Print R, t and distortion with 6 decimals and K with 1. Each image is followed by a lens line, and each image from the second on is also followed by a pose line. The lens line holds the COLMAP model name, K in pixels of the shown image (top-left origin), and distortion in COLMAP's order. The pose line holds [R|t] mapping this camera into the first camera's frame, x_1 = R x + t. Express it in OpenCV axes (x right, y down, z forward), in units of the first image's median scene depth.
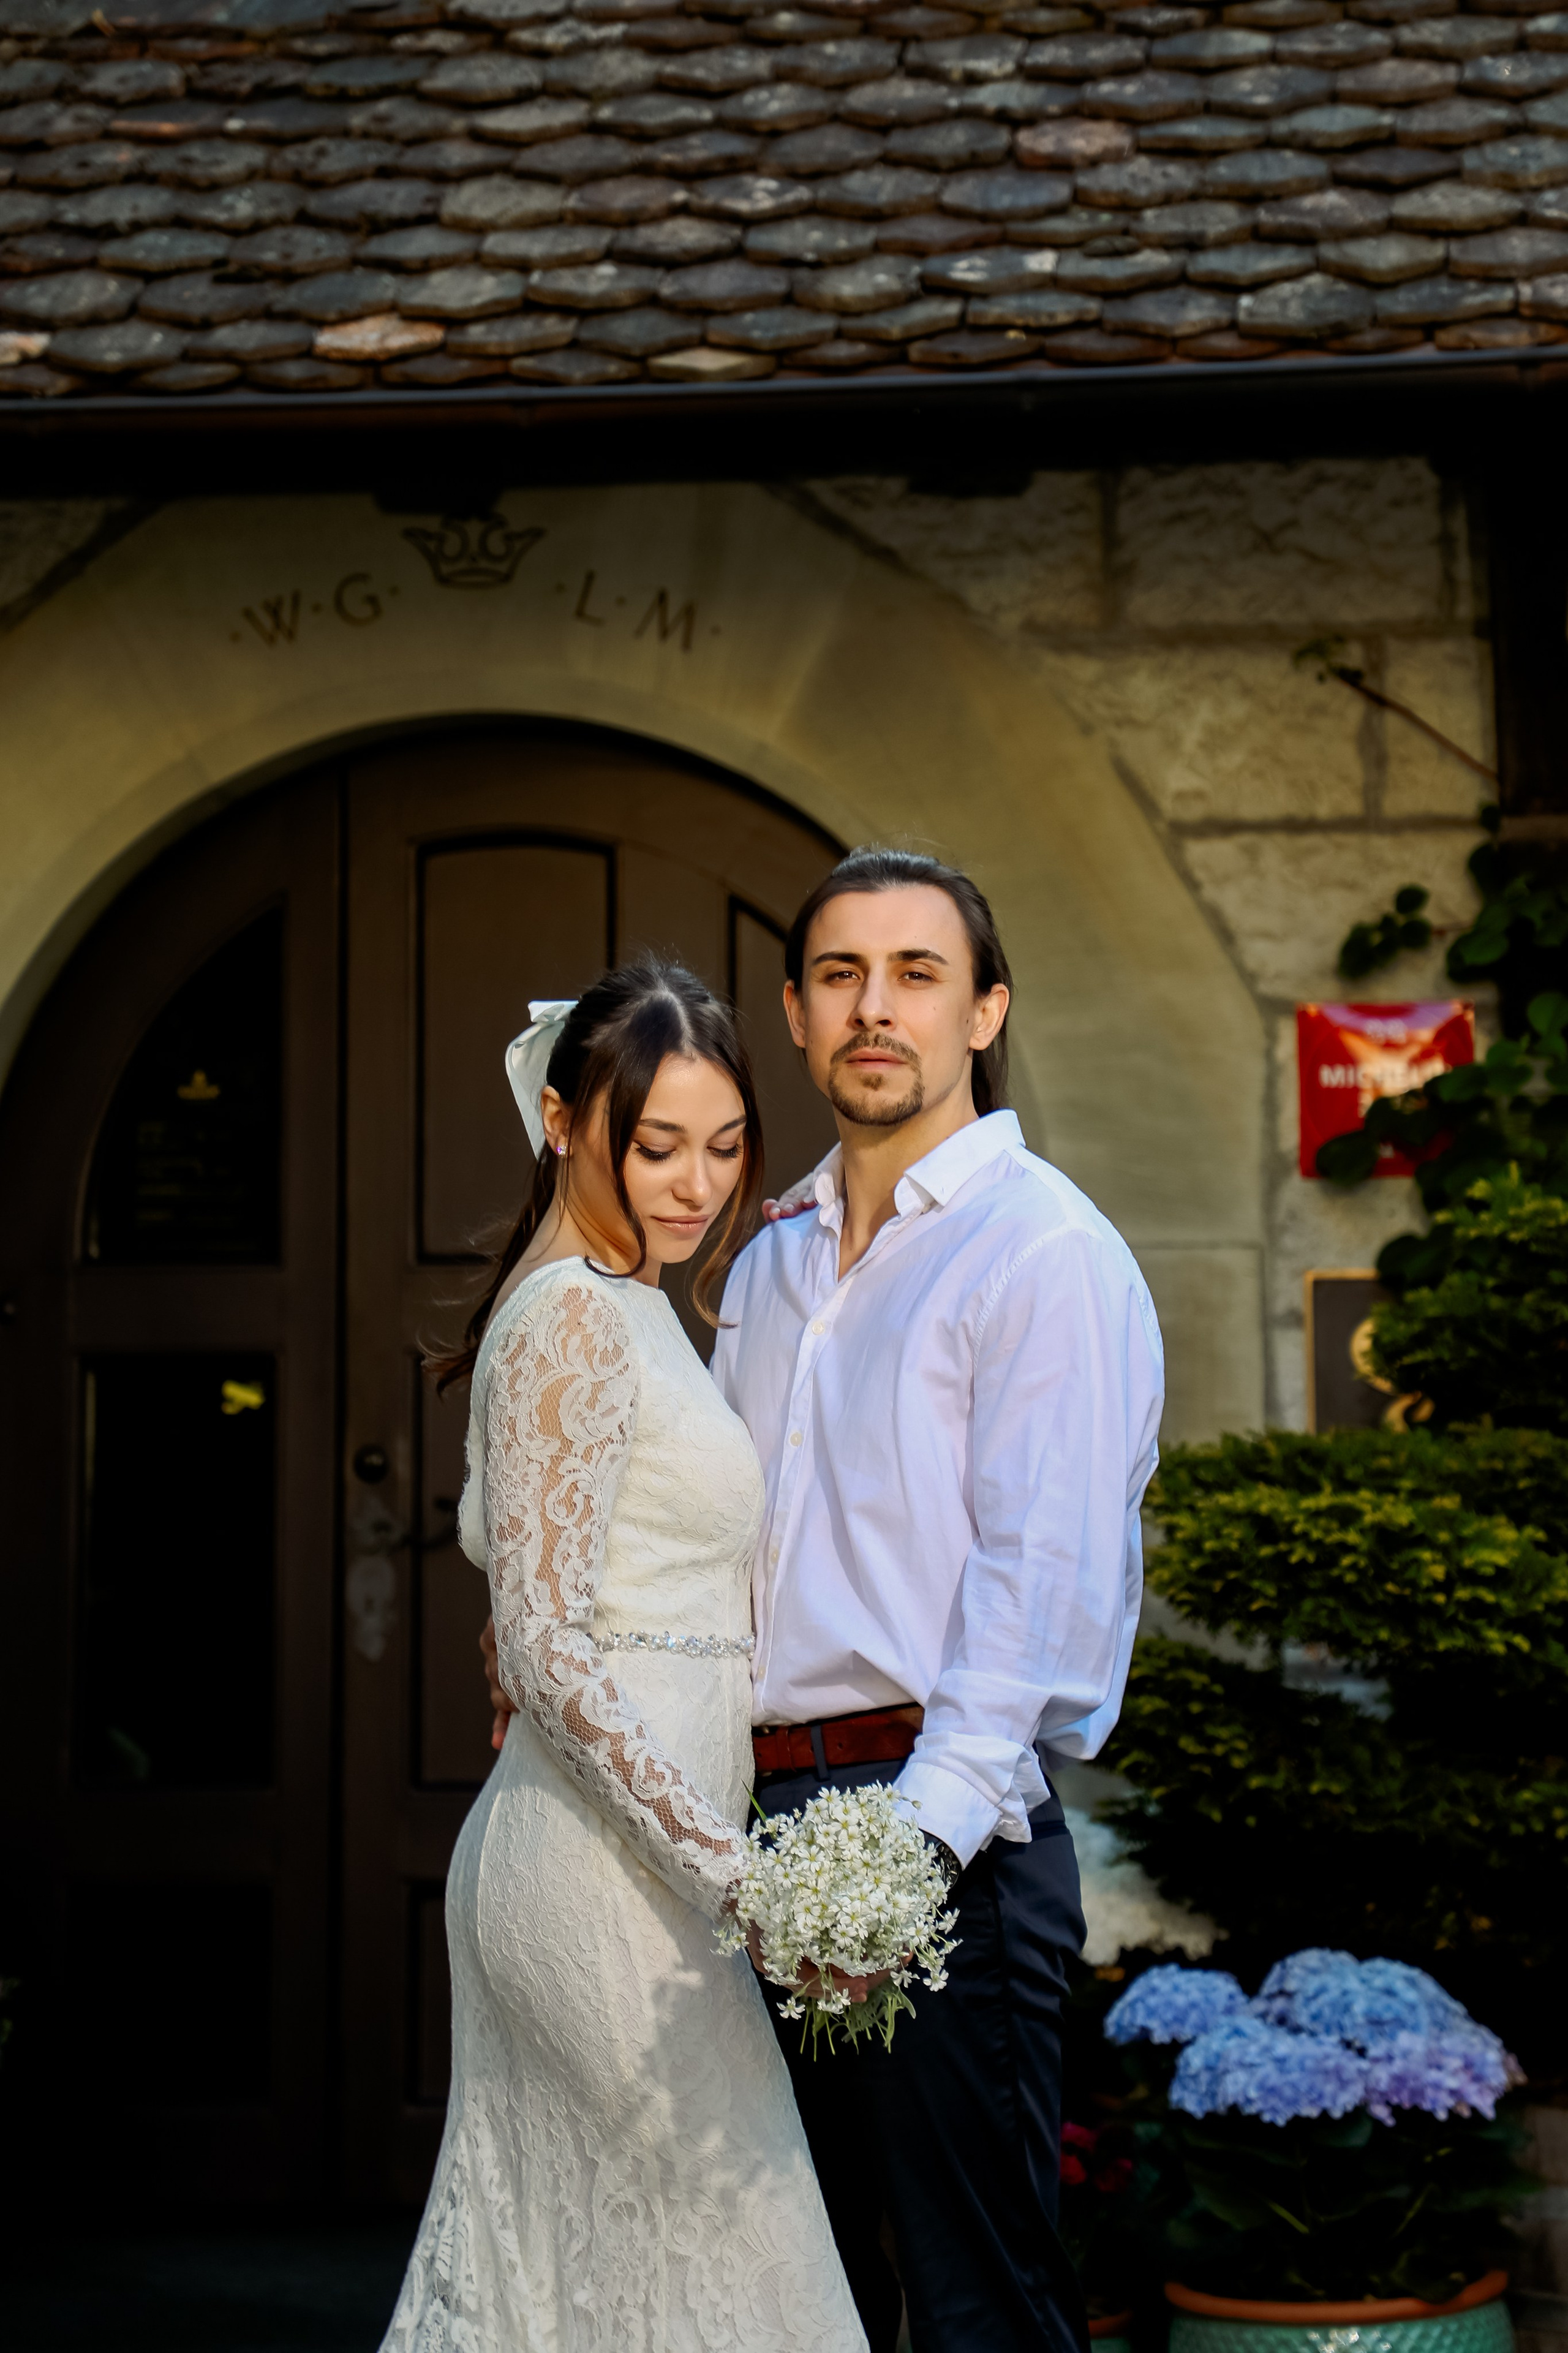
lens RADIAL K [[8121.9, 0, 781.7], [0, 8121.9, 1140.5], [0, 0, 1]] dist [0.830162, 0.447354]
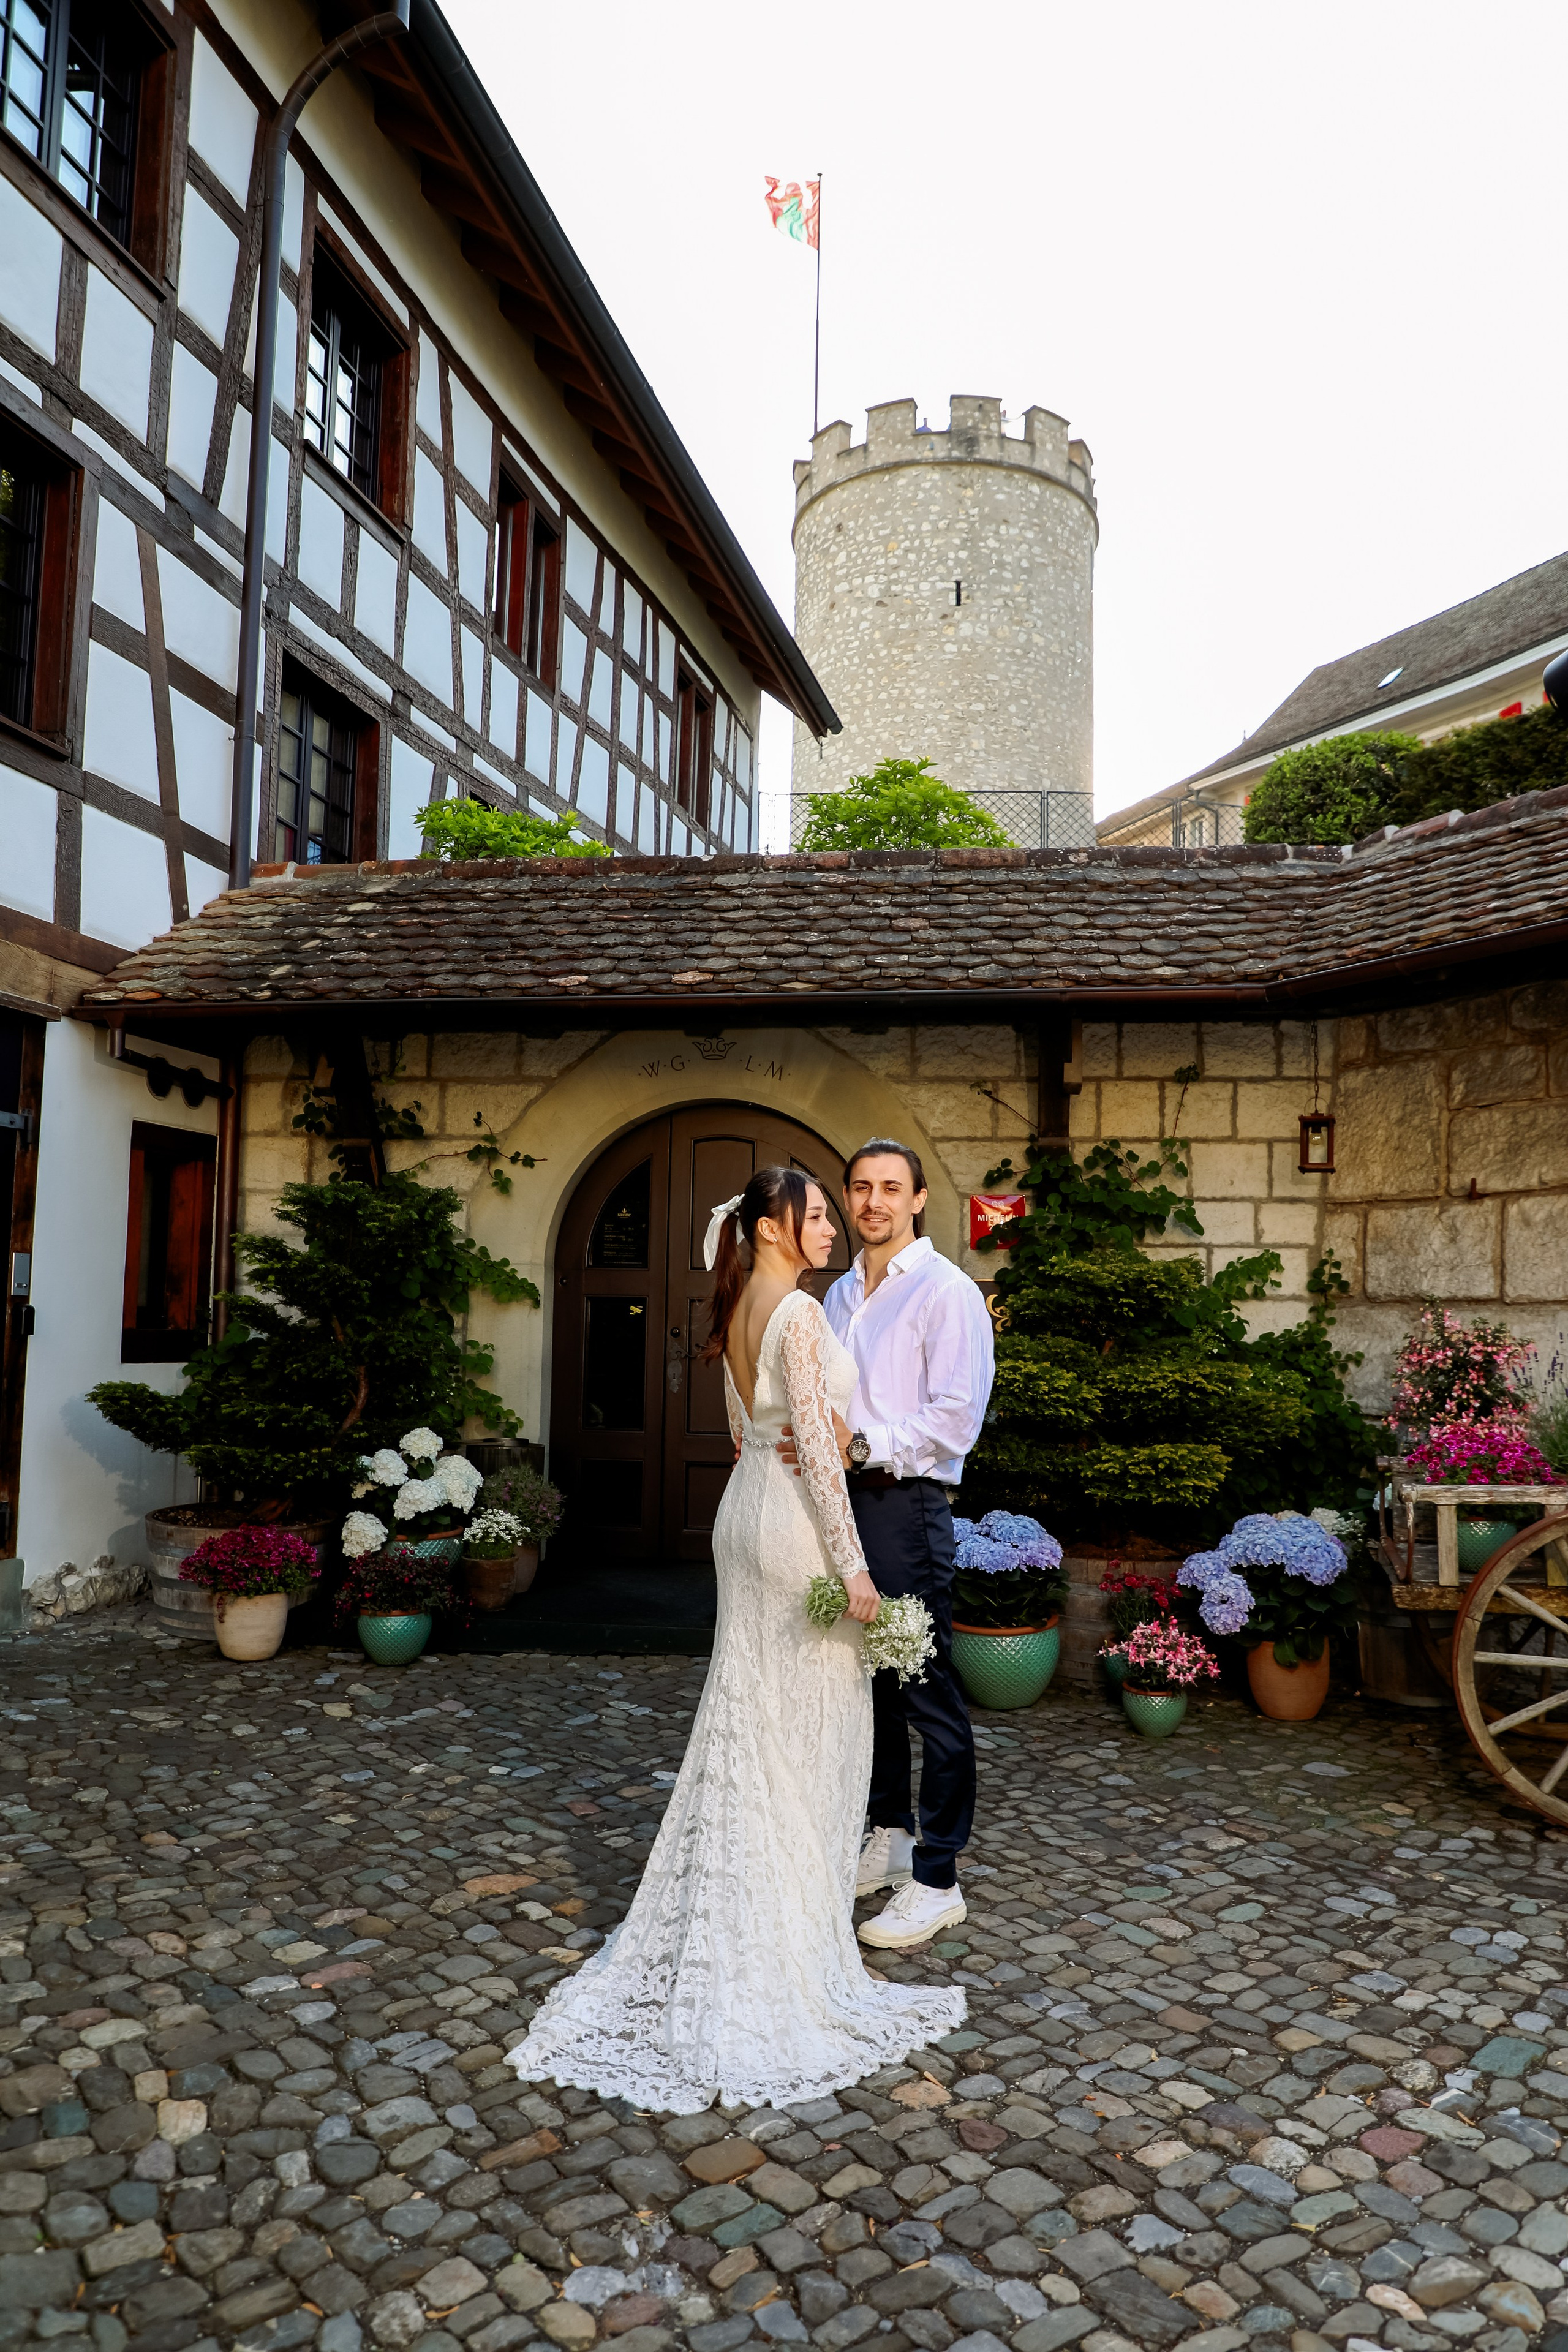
lens RADIAL K [[1883.9, 0, 730.4], [0, 1883.9, 1164.9], [0, 0, 1]] dist [-0.083970, 0.088306]
pose [[0.999805, 0.019729, -0.000223, -0.032530], [-0.019728, 0.999459, -0.026298, -0.007694], [-0.000296, 0.026297, 0.999654, 0.279934]]
